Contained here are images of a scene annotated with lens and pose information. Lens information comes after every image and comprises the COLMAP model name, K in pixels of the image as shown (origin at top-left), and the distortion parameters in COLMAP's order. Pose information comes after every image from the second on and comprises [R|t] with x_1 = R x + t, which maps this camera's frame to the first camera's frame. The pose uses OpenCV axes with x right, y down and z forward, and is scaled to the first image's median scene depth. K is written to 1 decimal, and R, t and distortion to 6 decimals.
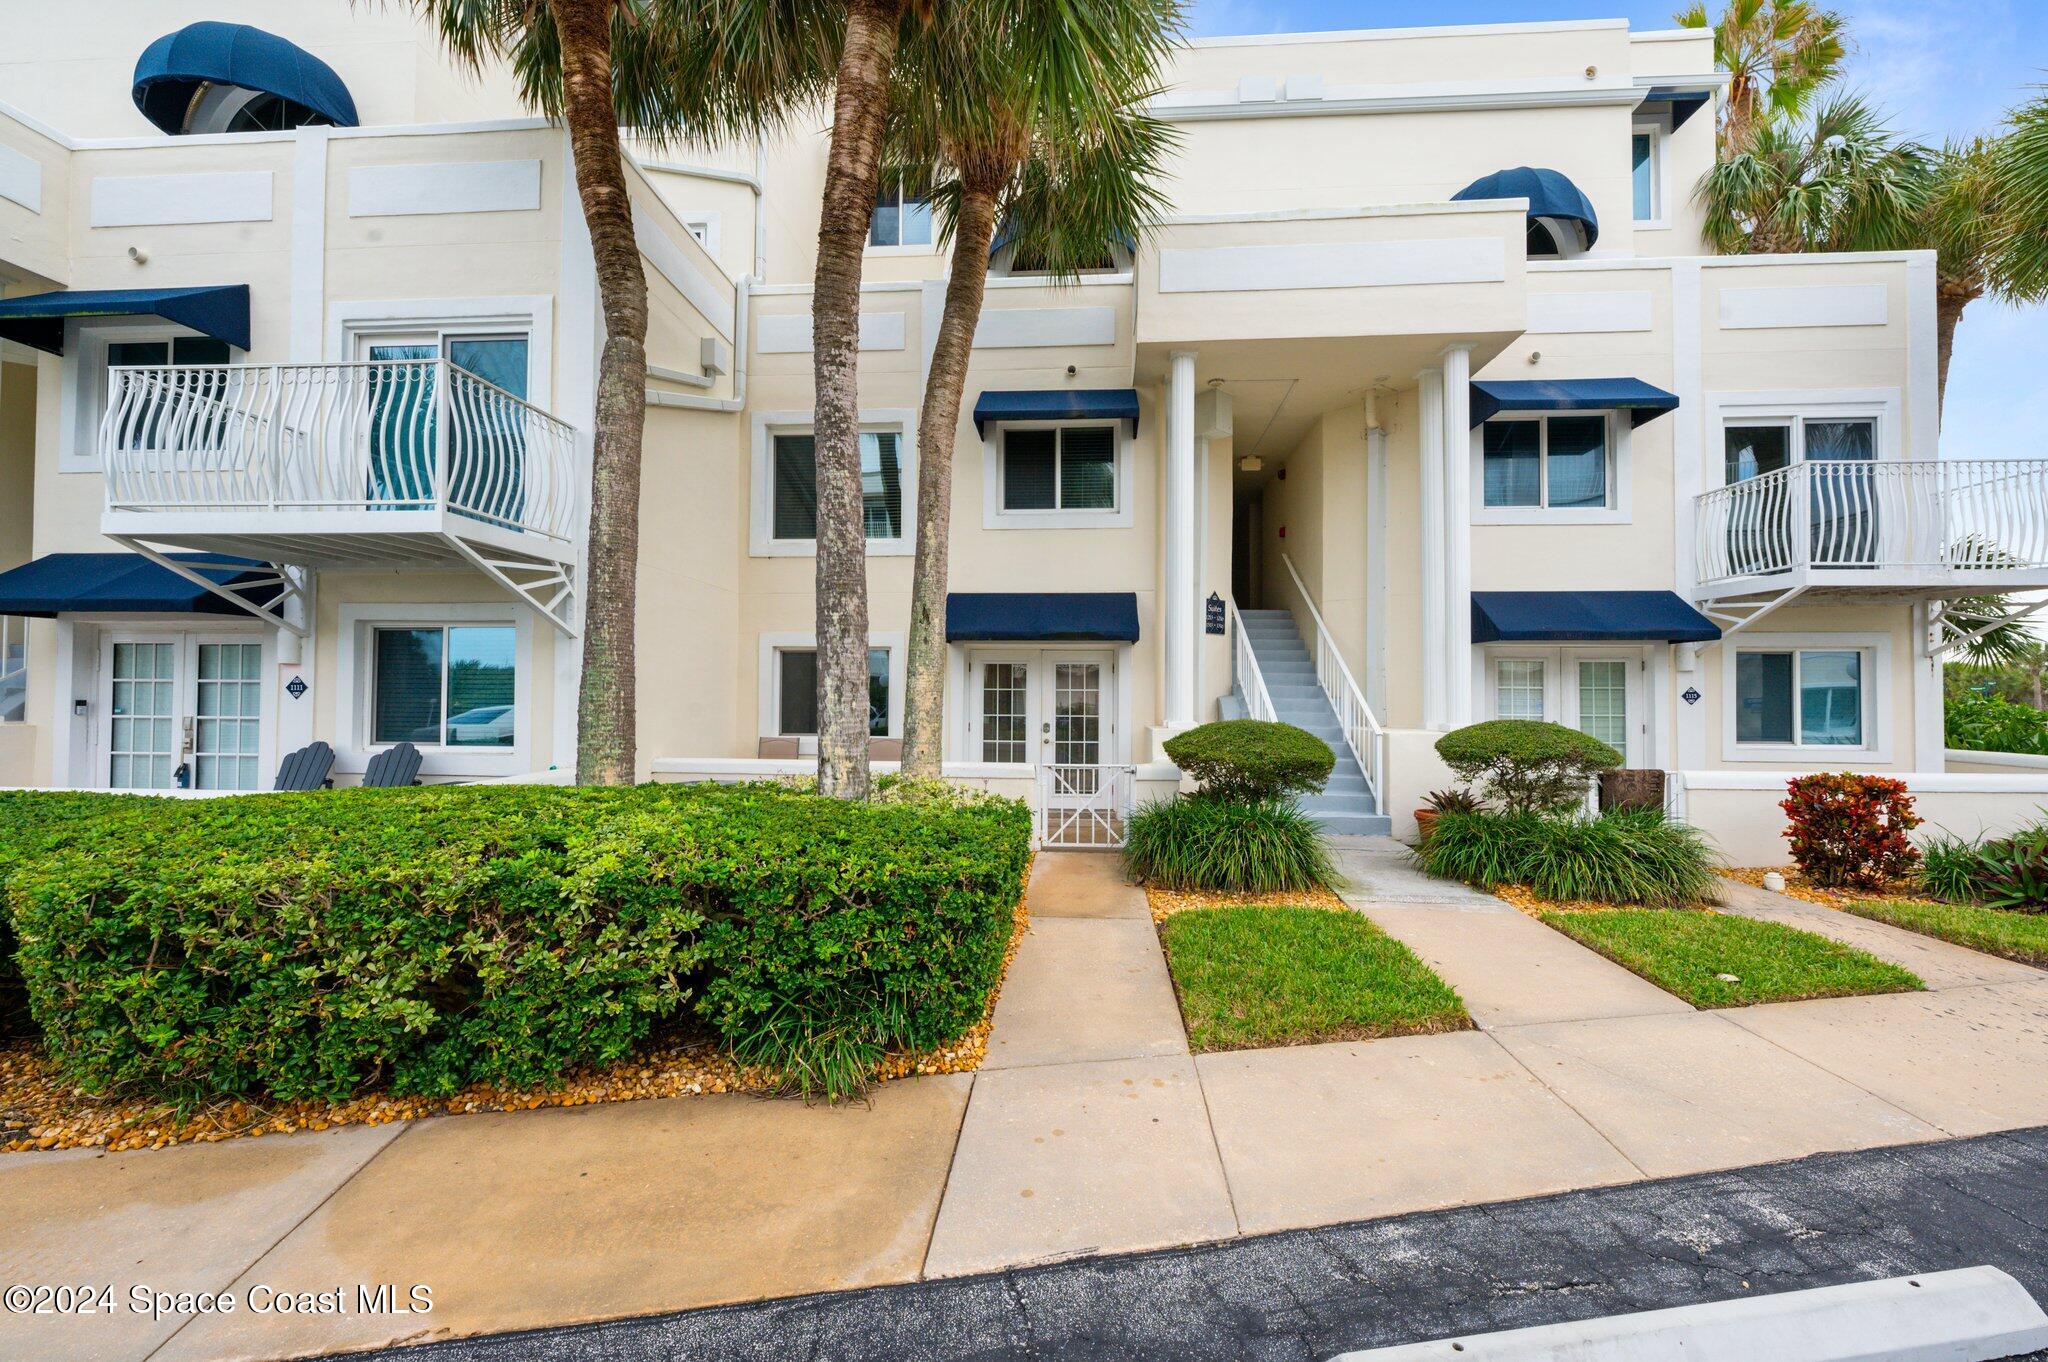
lens RADIAL K [[823.6, 0, 1029.9], [0, 823.6, 644.6], [0, 0, 1]] dist [-0.002358, 0.000038]
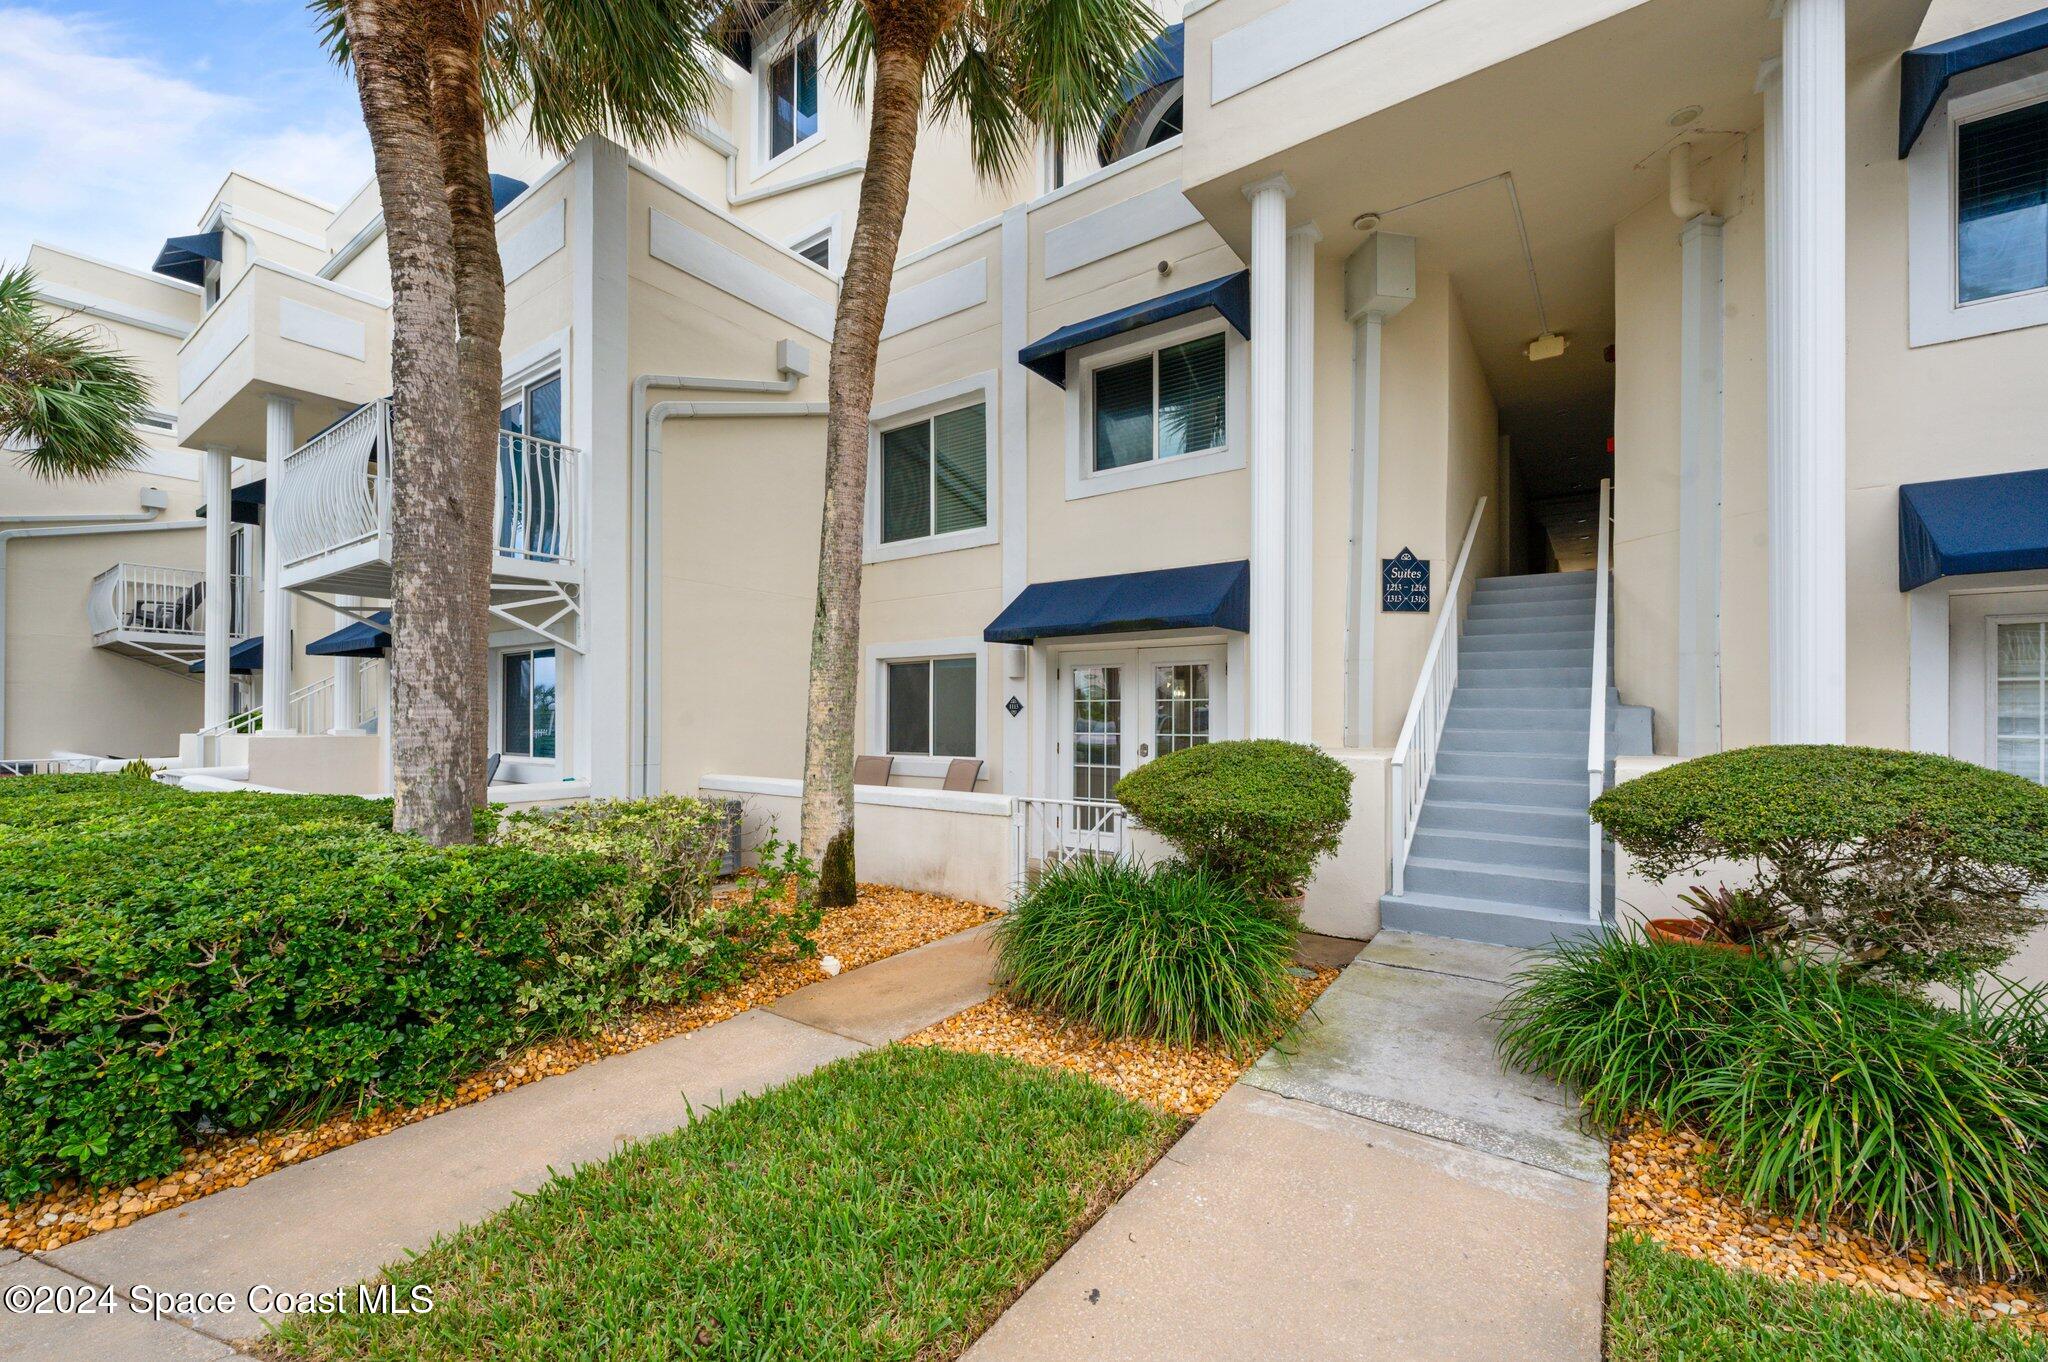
lens RADIAL K [[830.4, 0, 1025.5], [0, 830.4, 690.5], [0, 0, 1]] dist [-0.001362, 0.000146]
pose [[0.853402, -0.023391, -0.520729, 0.346245], [0.038489, 0.999093, 0.018199, 0.029301], [0.519831, -0.035573, 0.853528, 0.305353]]
